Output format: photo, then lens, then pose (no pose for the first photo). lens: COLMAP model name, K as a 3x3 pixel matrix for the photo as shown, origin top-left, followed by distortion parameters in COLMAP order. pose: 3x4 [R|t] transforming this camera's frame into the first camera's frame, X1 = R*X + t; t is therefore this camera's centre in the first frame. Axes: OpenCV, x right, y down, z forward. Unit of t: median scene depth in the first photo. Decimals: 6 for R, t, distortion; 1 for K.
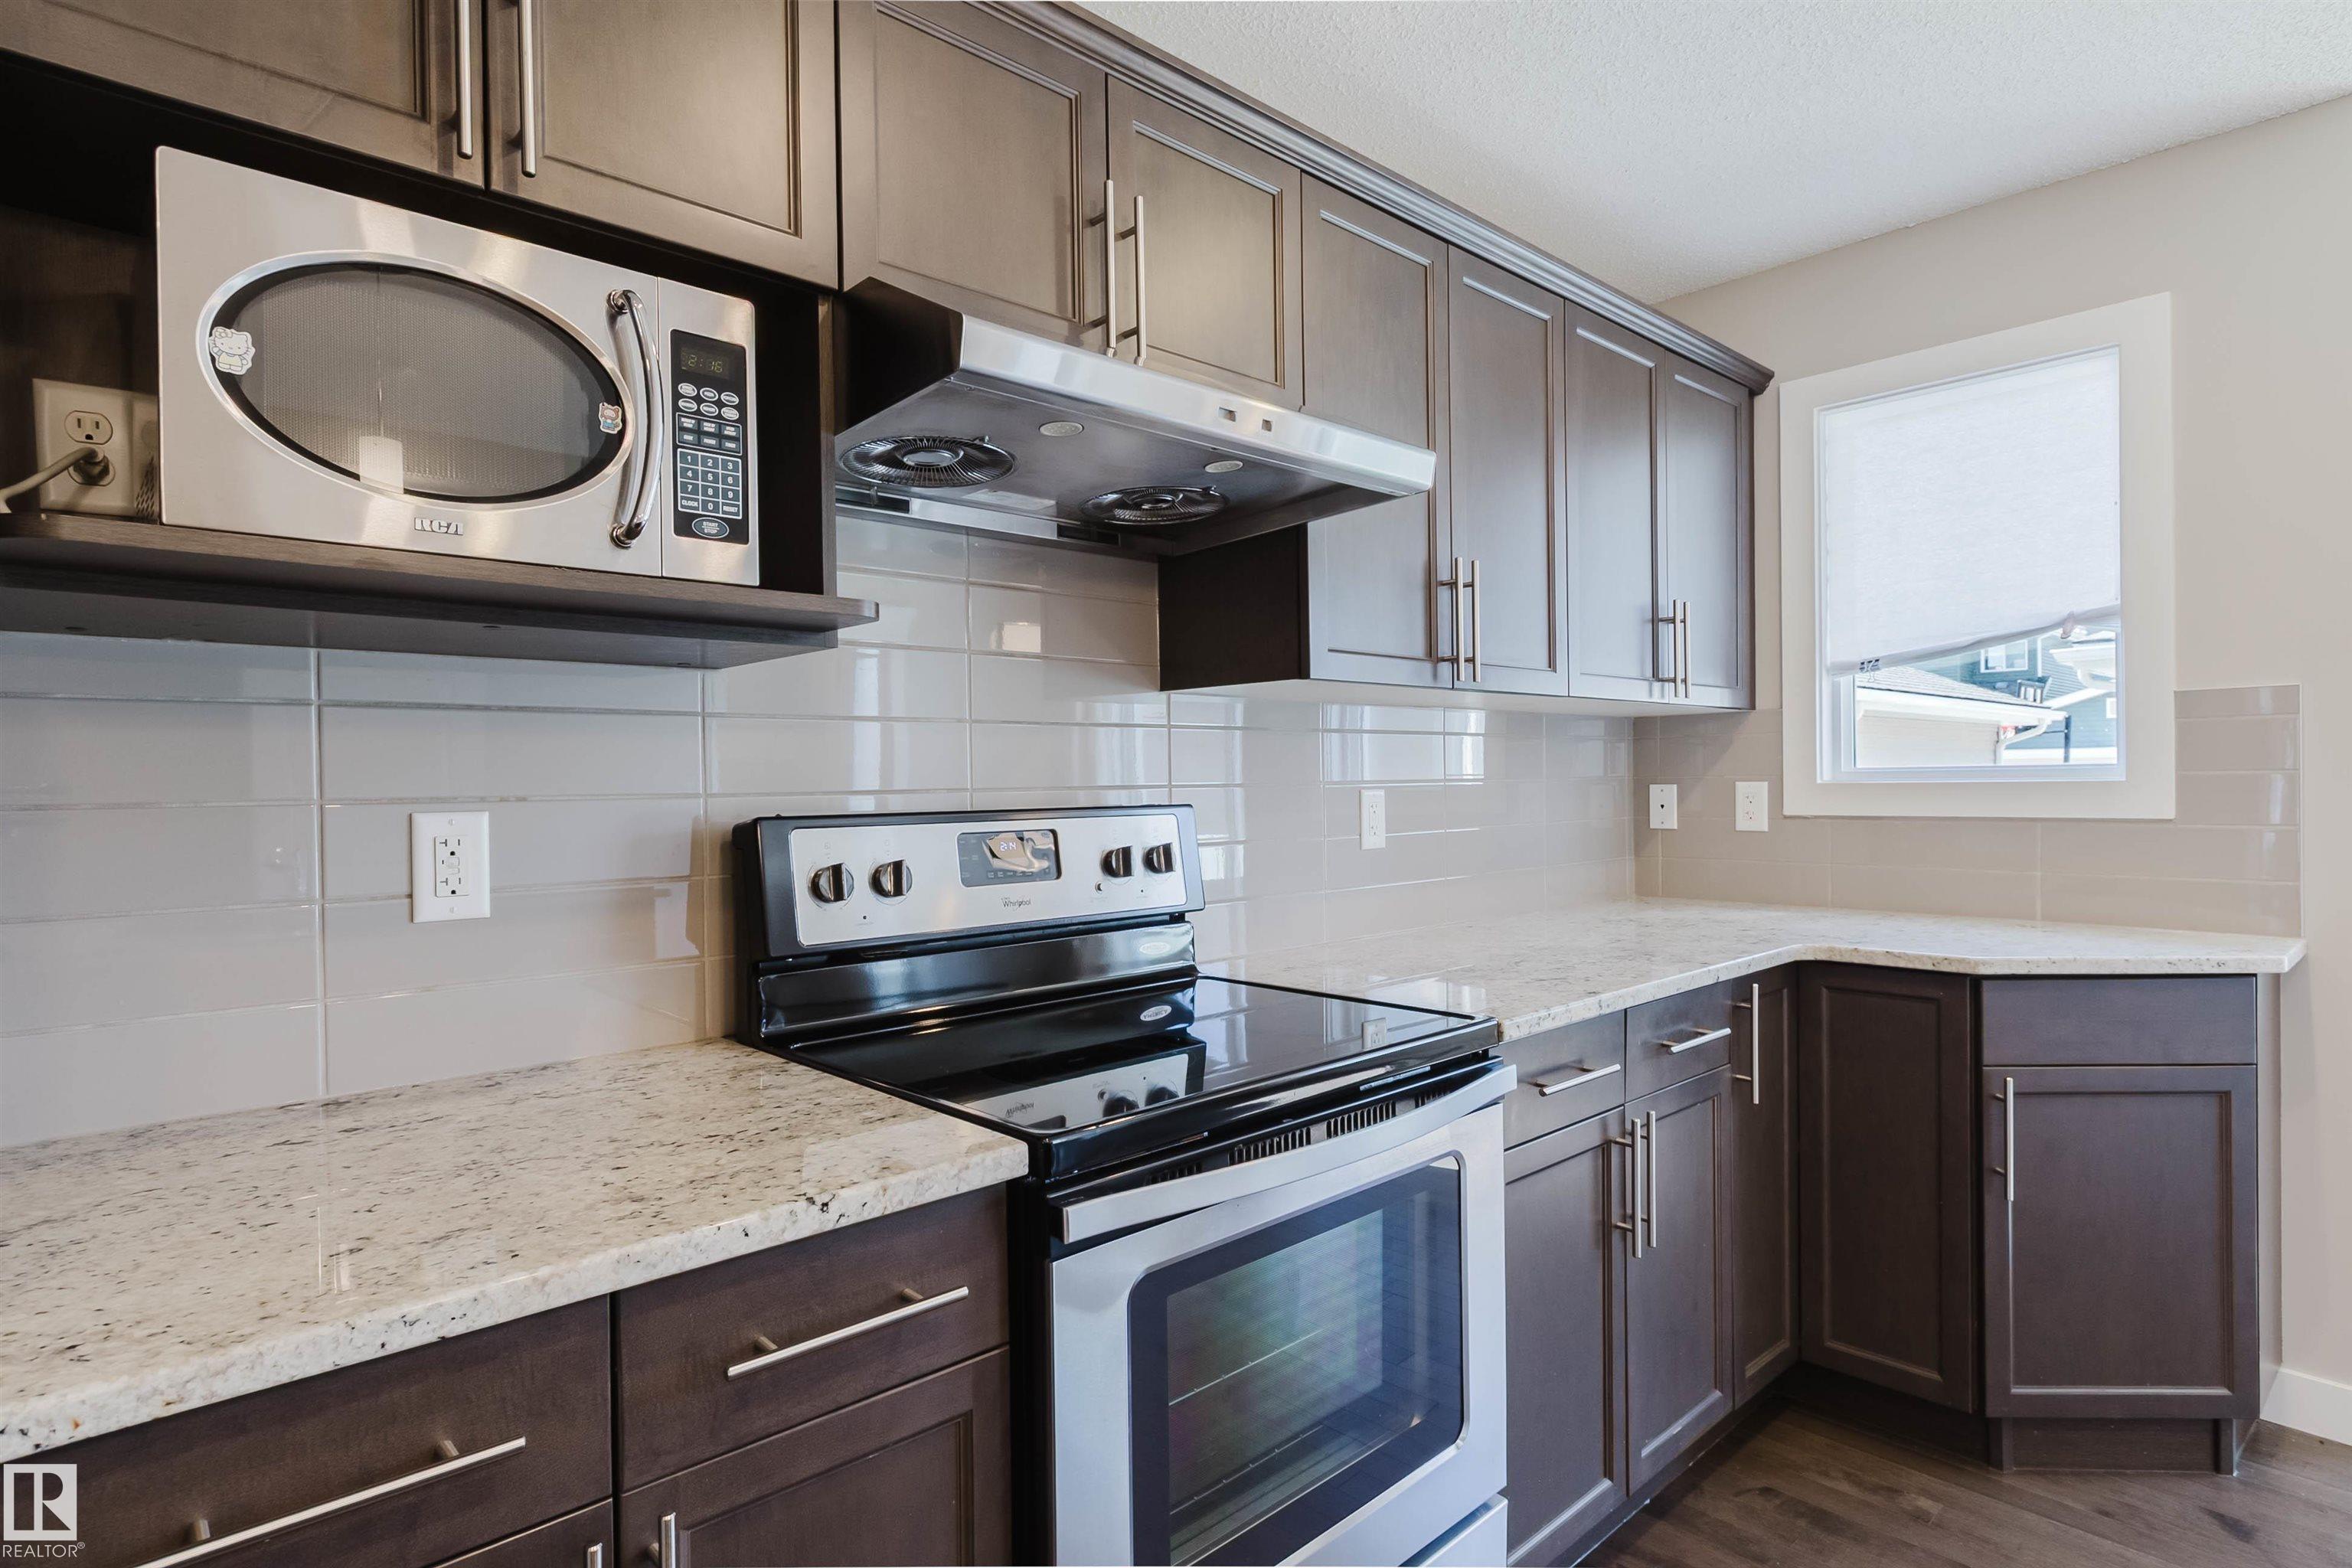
lens RADIAL K [[1201.1, 0, 1178.6], [0, 1201.1, 781.9], [0, 0, 1]] dist [0.005620, 0.000527]
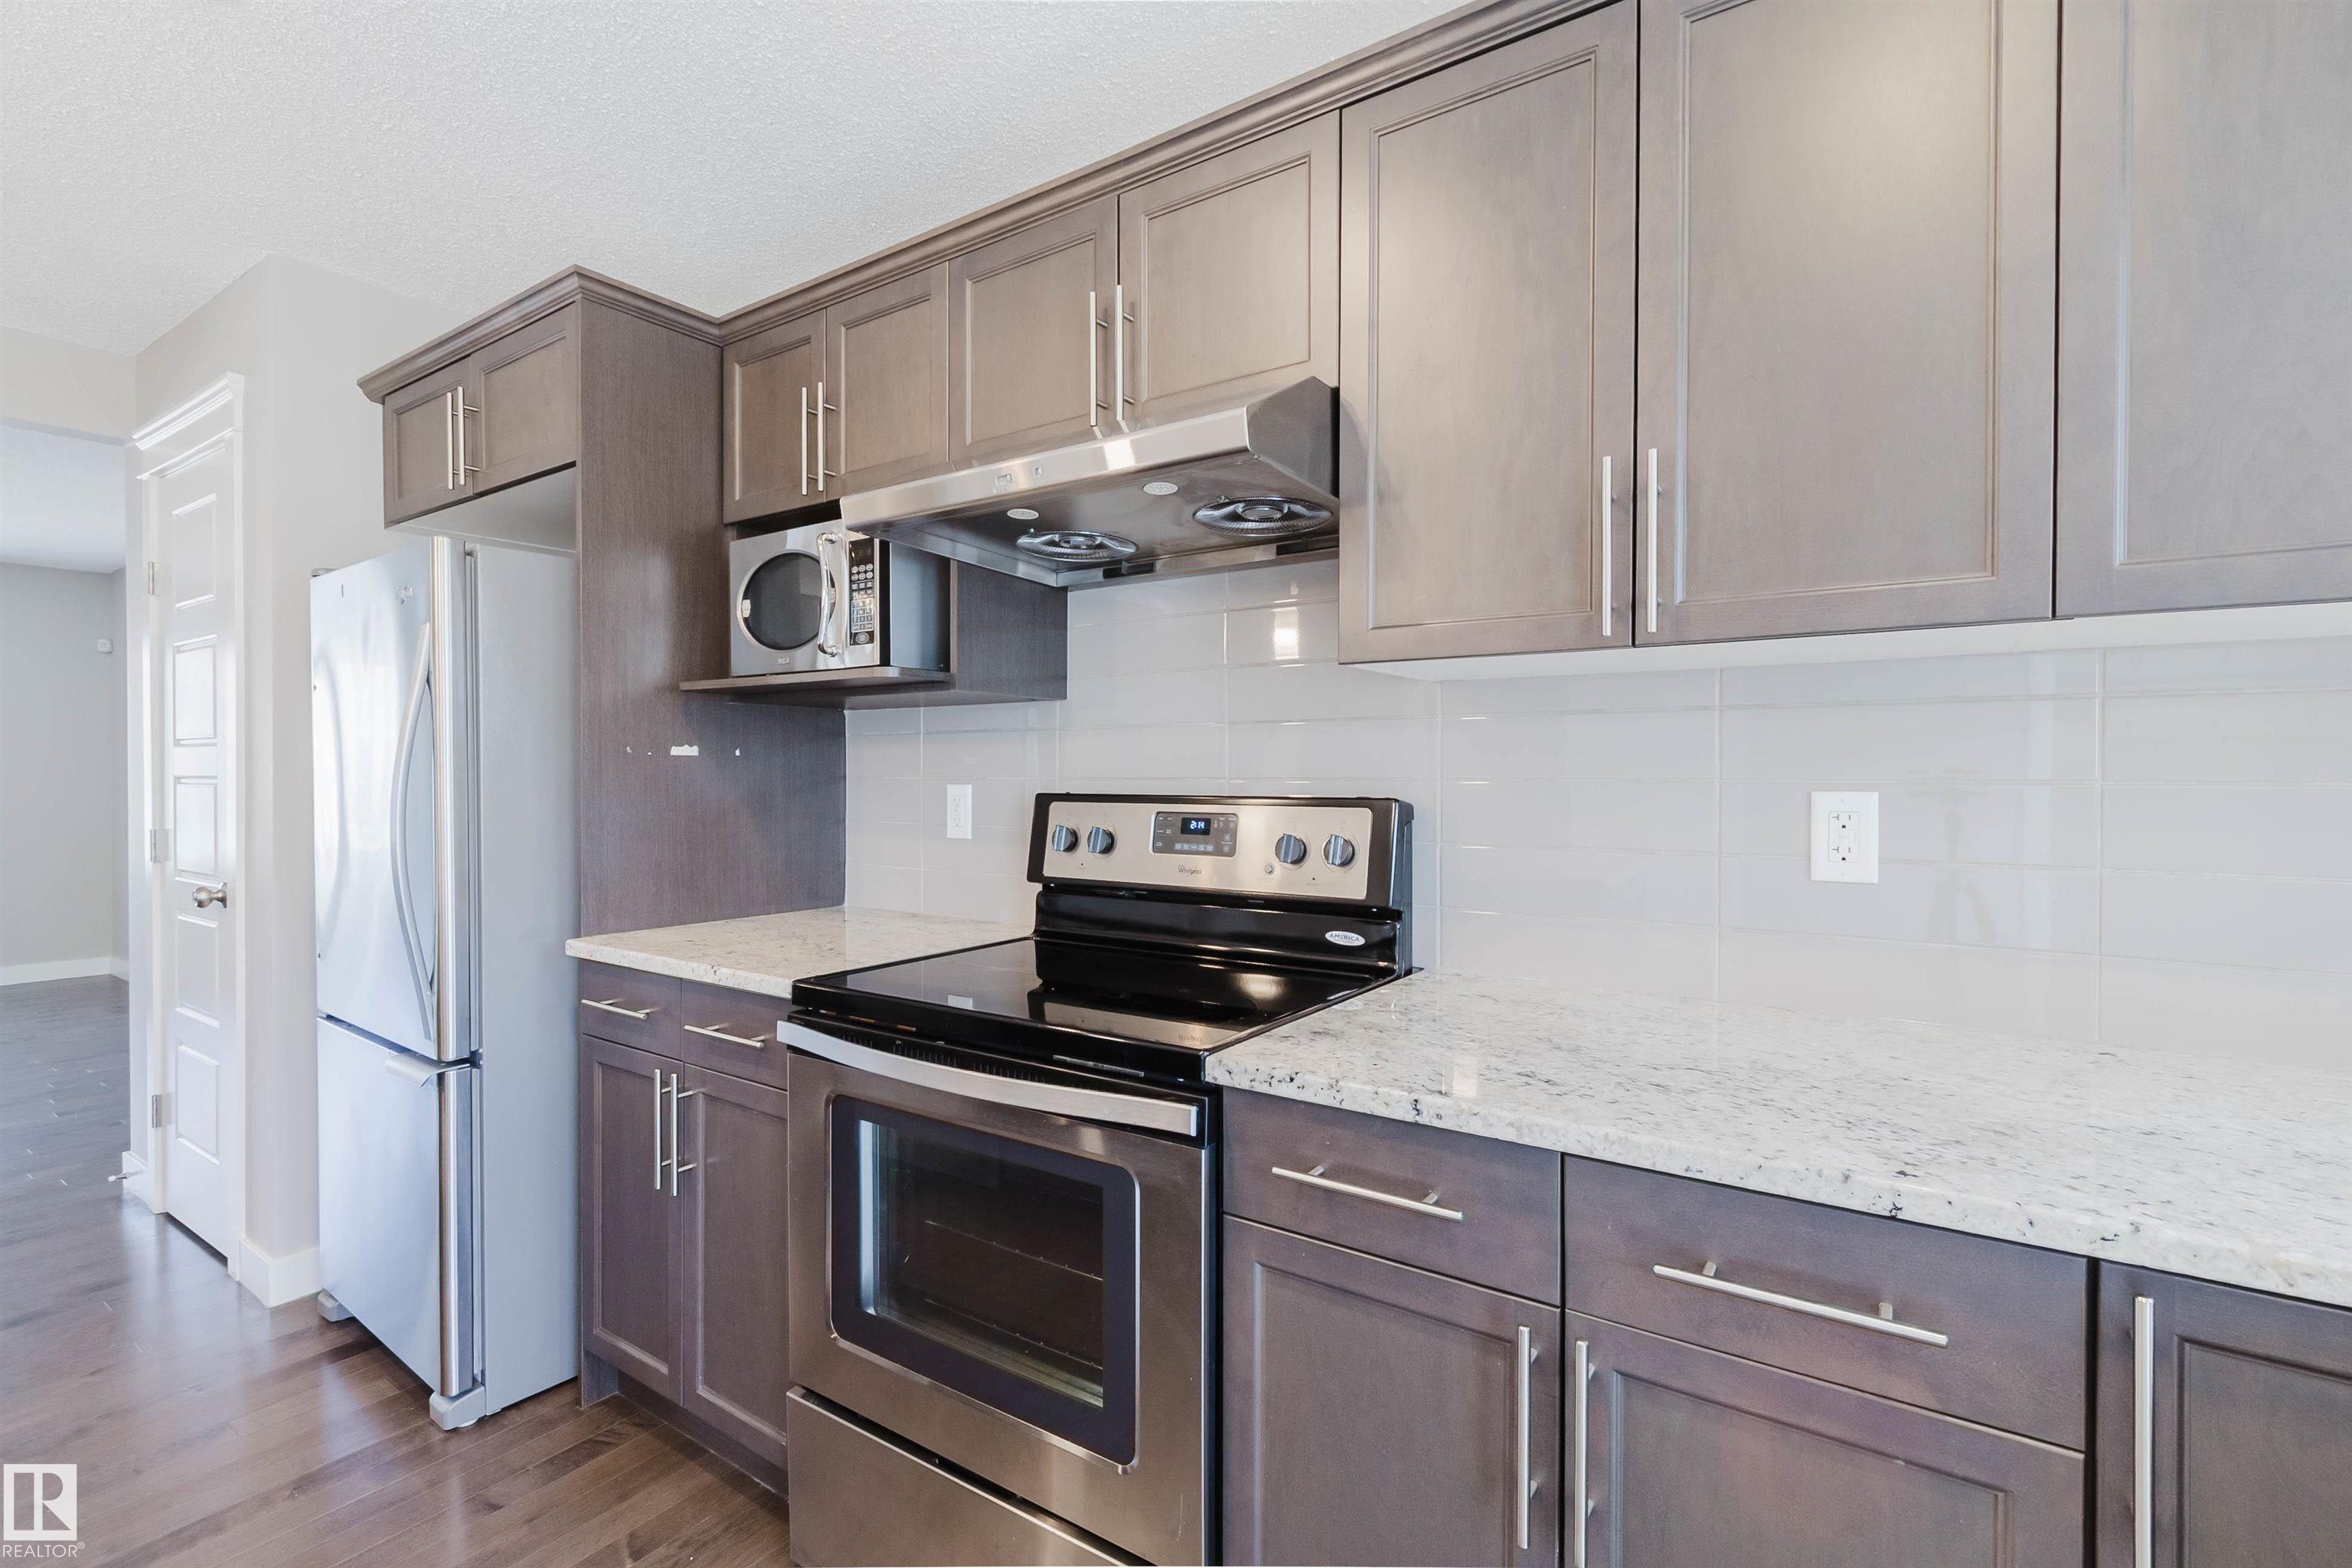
lens RADIAL K [[1073.1, 0, 1176.5], [0, 1073.1, 784.5], [0, 0, 1]] dist [-0.000235, -0.002615]
pose [[0.217975, 0.027116, -0.975578, 1.258700], [-0.004173, 0.999631, 0.026852, -0.024395], [0.975945, -0.001782, 0.218008, 1.009708]]
